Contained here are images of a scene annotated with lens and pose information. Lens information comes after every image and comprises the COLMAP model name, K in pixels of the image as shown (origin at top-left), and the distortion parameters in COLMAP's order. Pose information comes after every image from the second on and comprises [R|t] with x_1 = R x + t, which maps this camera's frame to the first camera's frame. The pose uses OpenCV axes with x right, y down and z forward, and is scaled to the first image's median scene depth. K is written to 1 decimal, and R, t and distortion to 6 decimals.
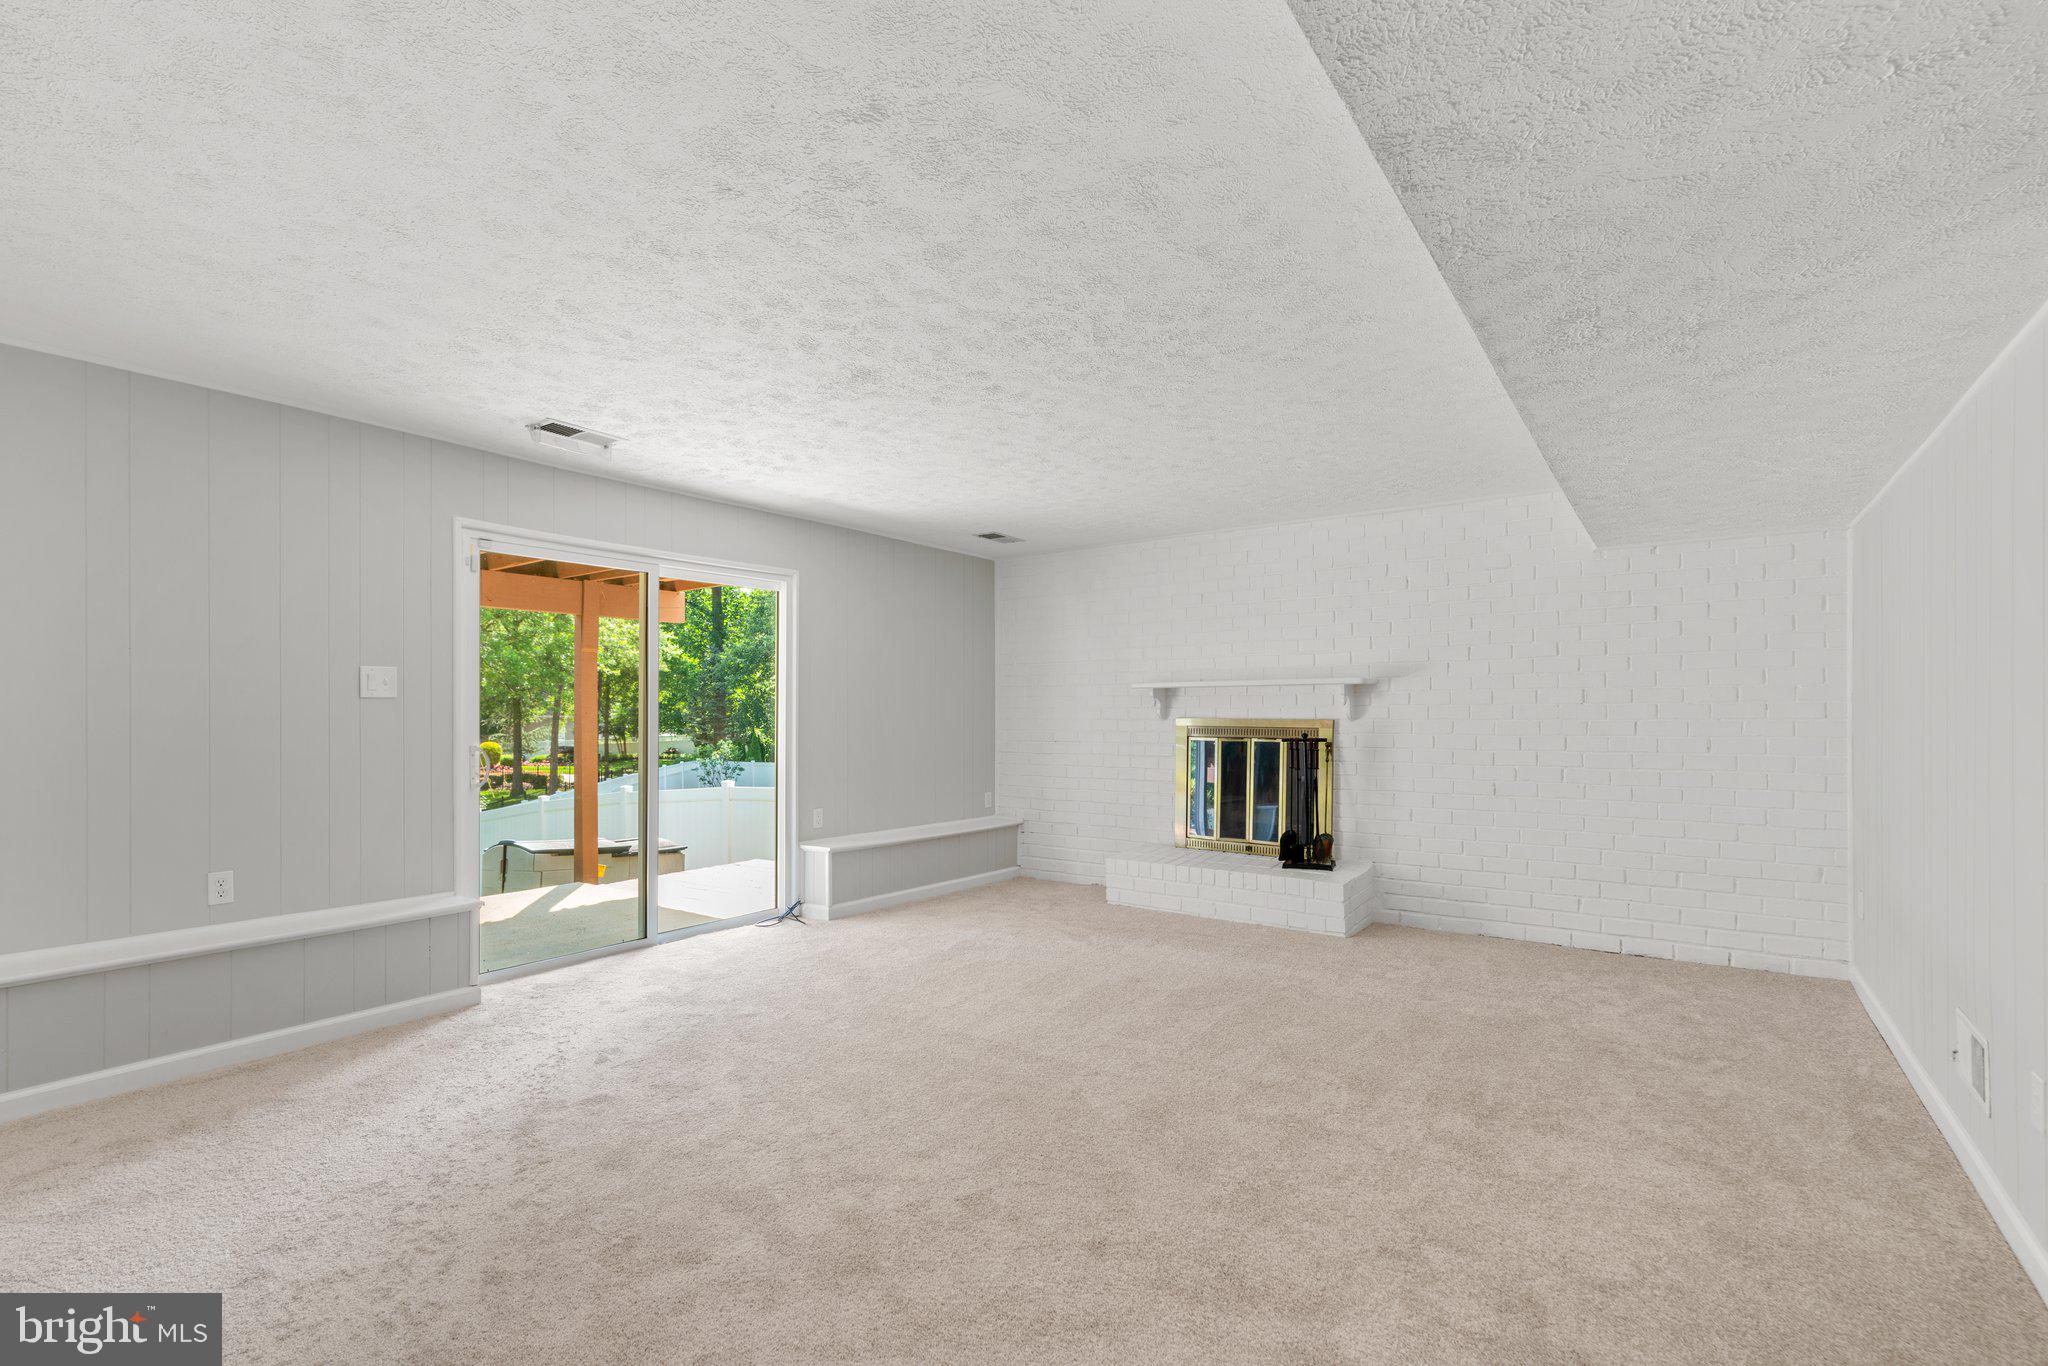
lens RADIAL K [[933.7, 0, 1029.6], [0, 933.7, 699.3], [0, 0, 1]] dist [-0.015221, 0.006841]
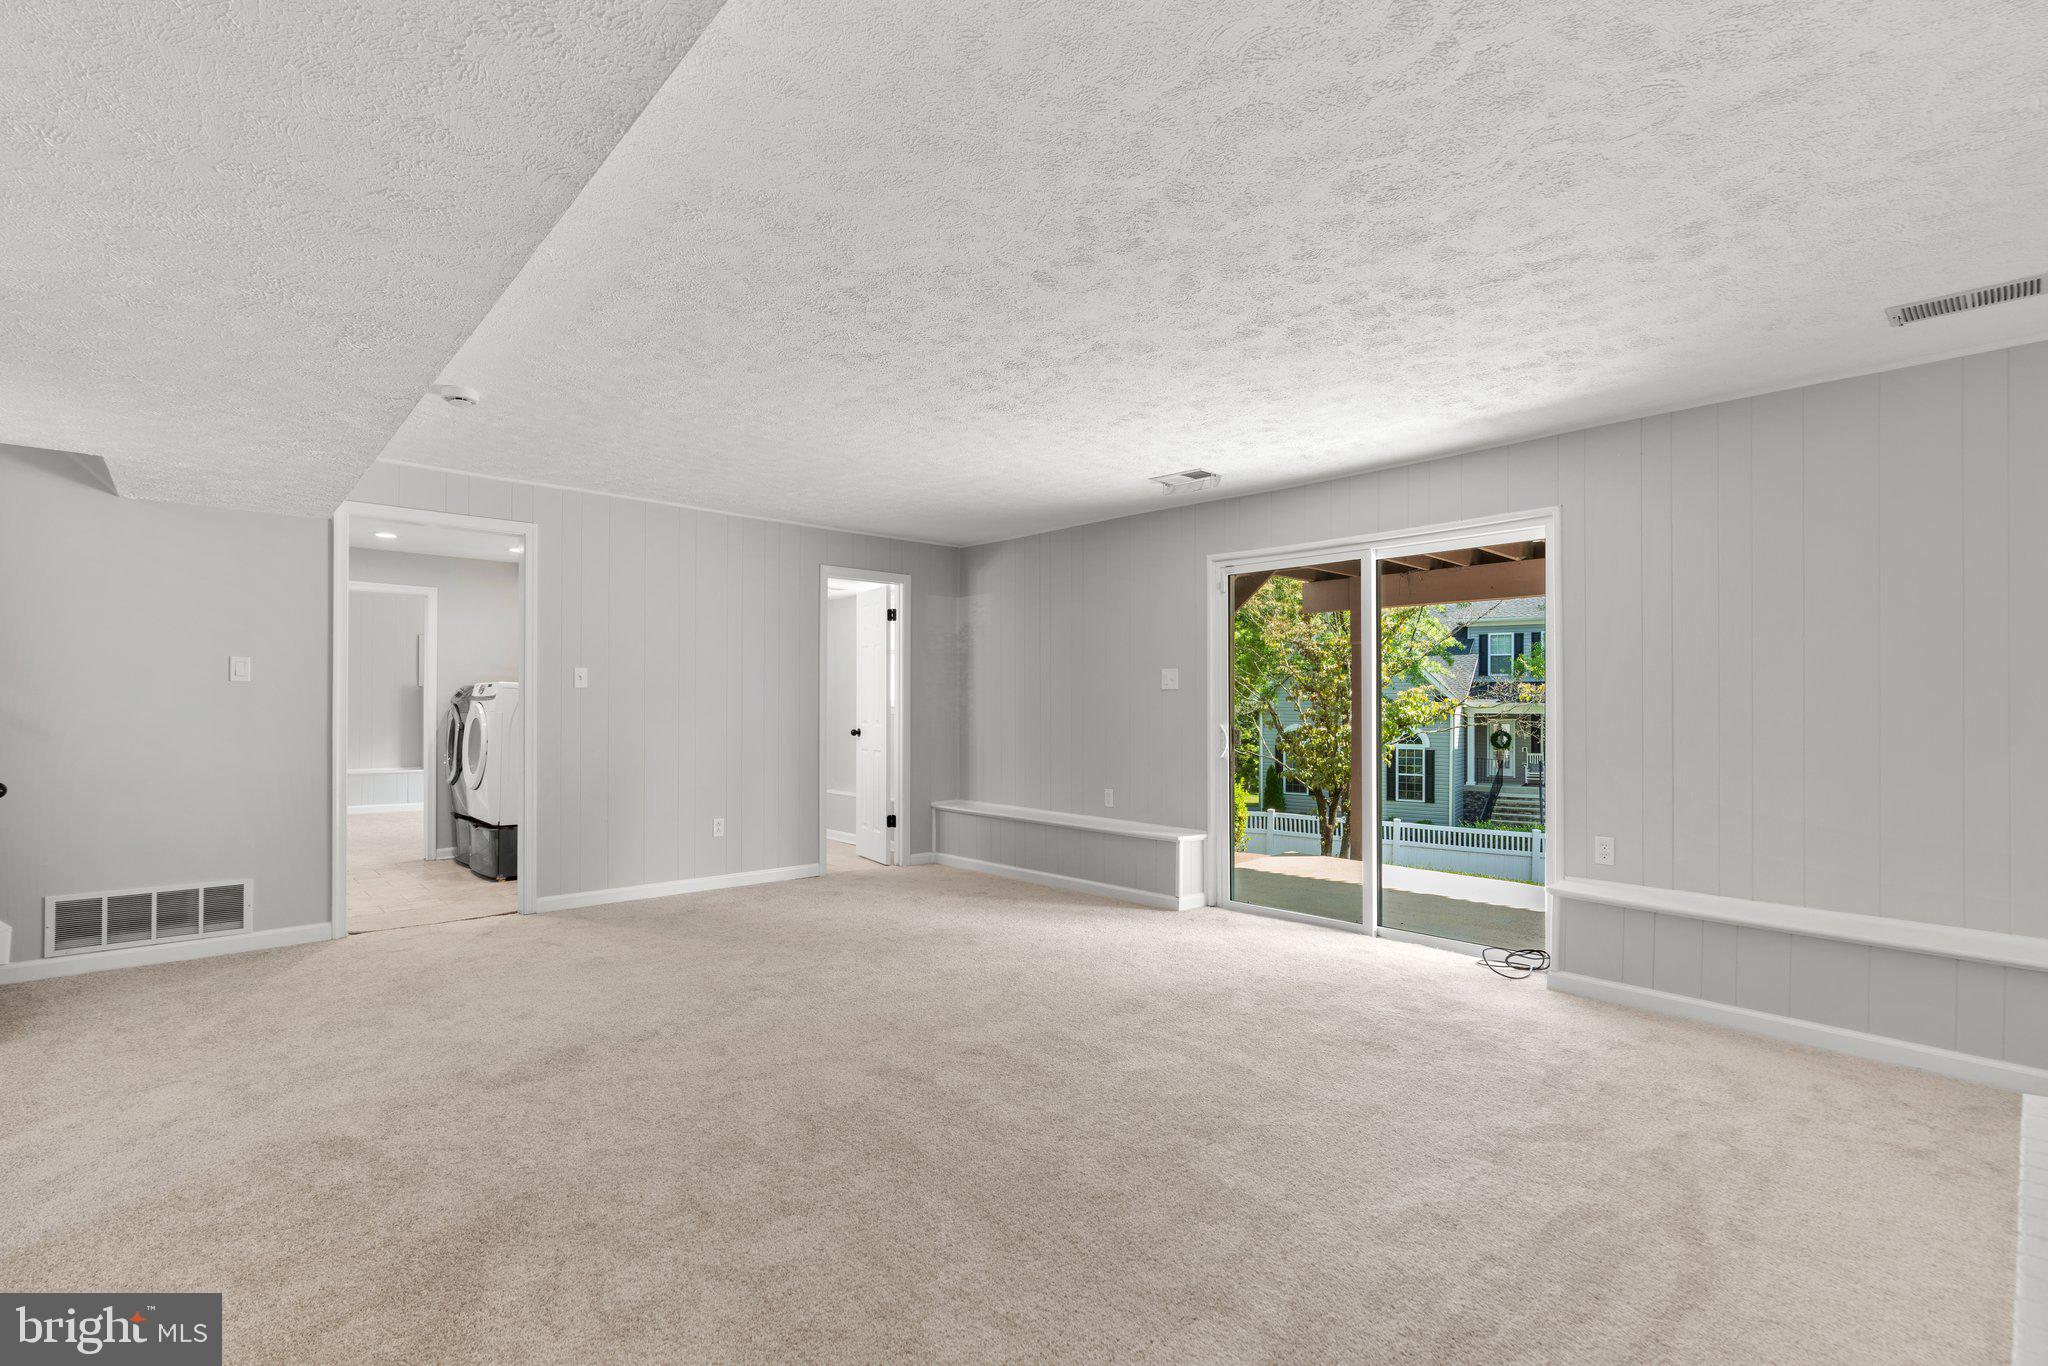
lens RADIAL K [[933.7, 0, 1030.2], [0, 933.7, 697.9], [0, 0, 1]] dist [-0.015221, 0.006841]
pose [[-0.200550, 0.000004, -0.979683, 0.564927], [0.014188, 0.999895, -0.002900, 0.008917], [0.979581, -0.014481, -0.200529, 0.744412]]
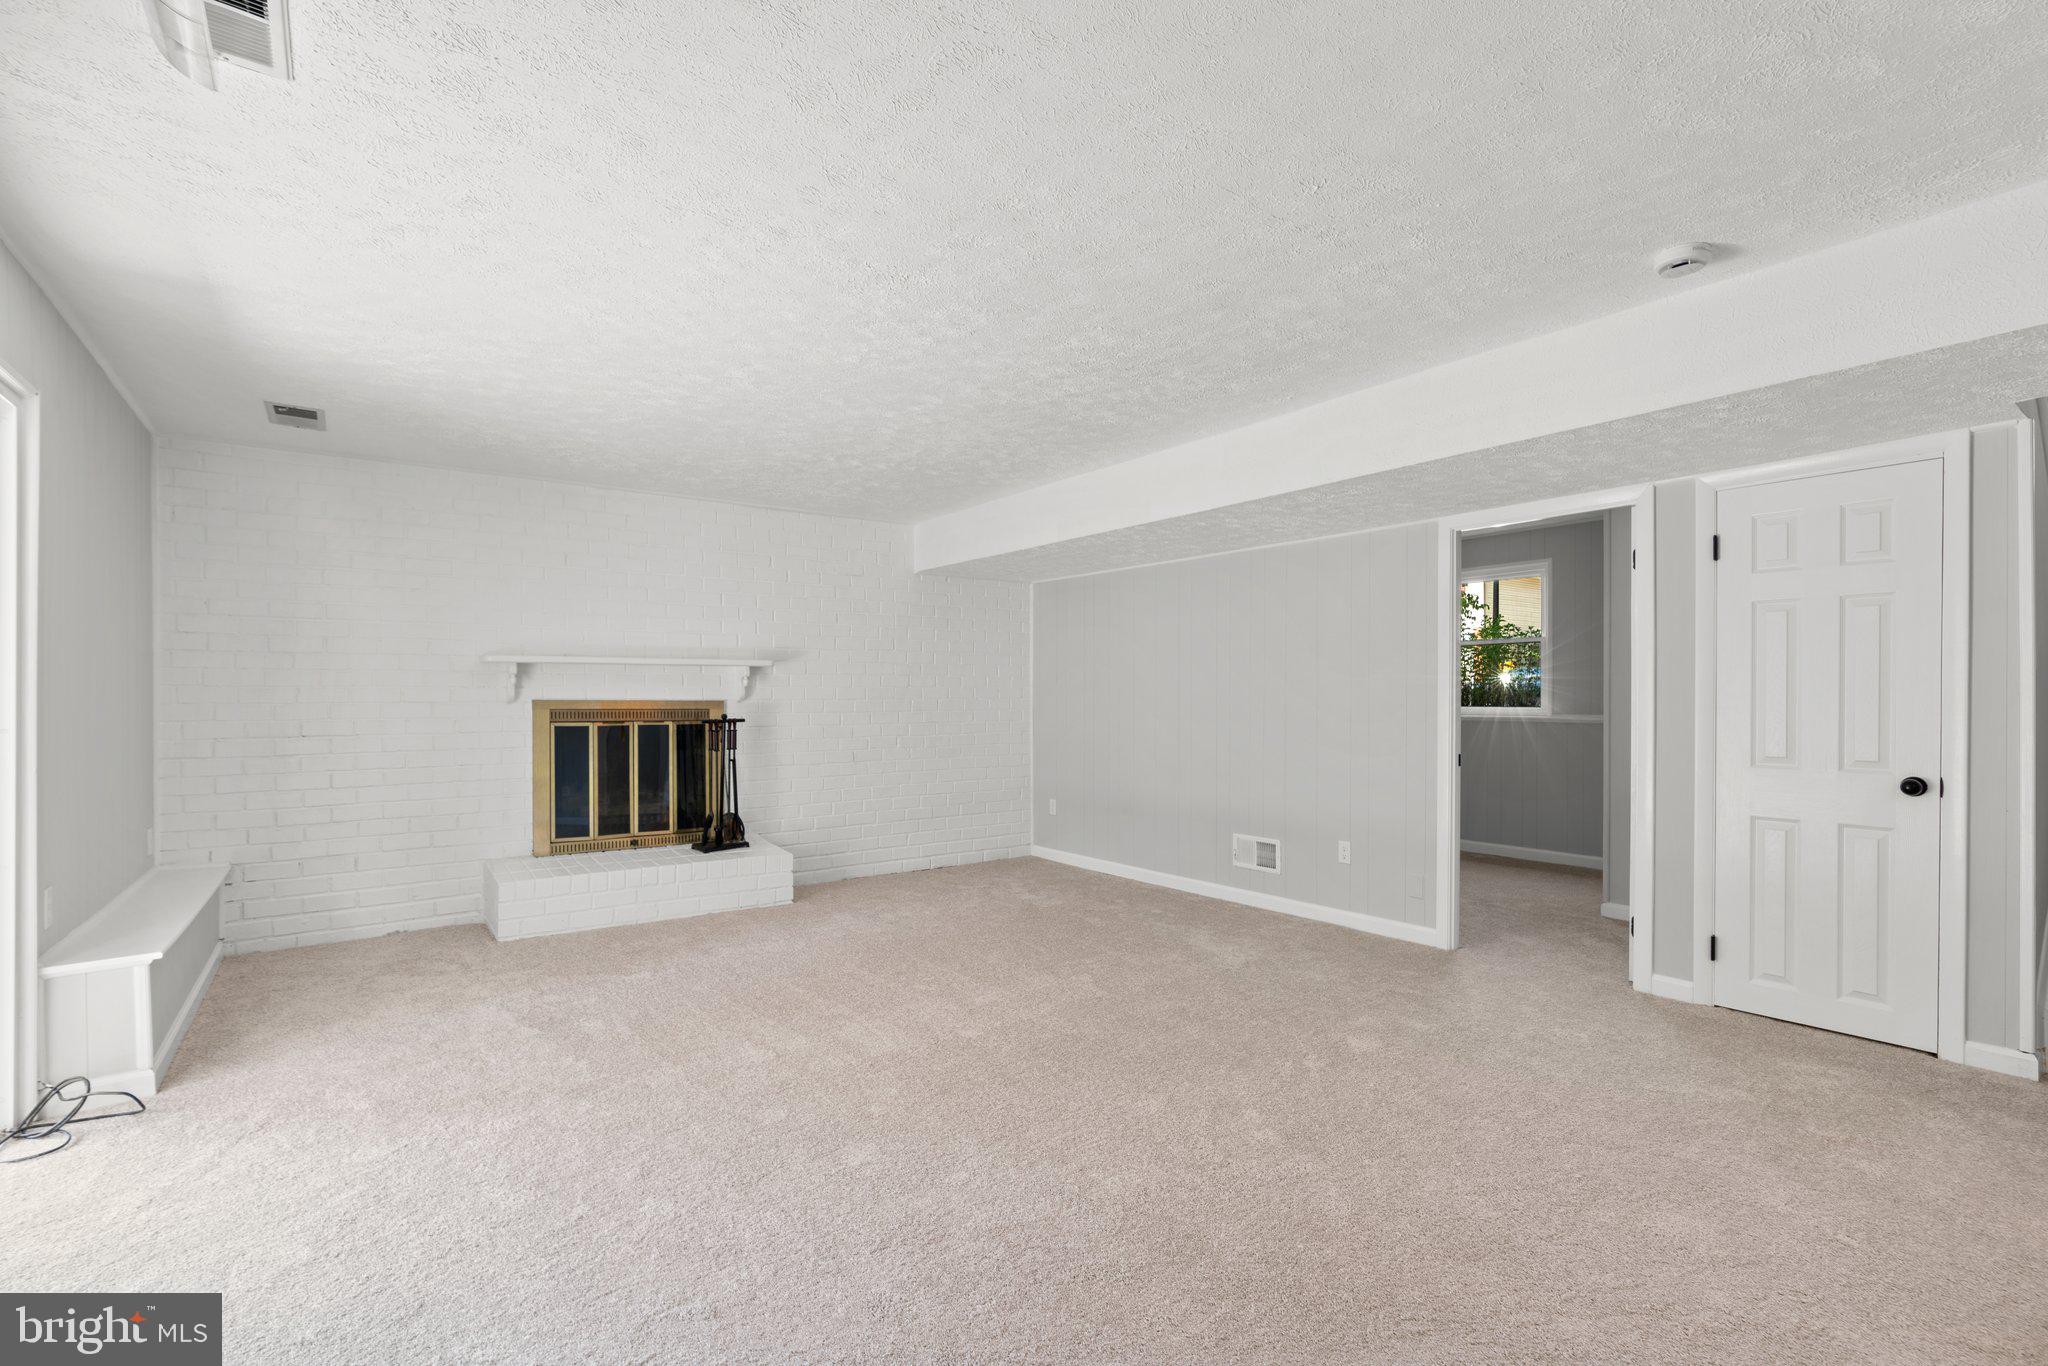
lens RADIAL K [[933.7, 0, 1024.8], [0, 933.7, 682.8], [0, 0, 1]] dist [-0.015221, 0.006841]
pose [[0.305117, 0.014964, 0.952197, -0.556743], [-0.013247, 0.999846, -0.011468, 0.010185], [-0.952223, -0.009115, 0.305268, 0.388881]]
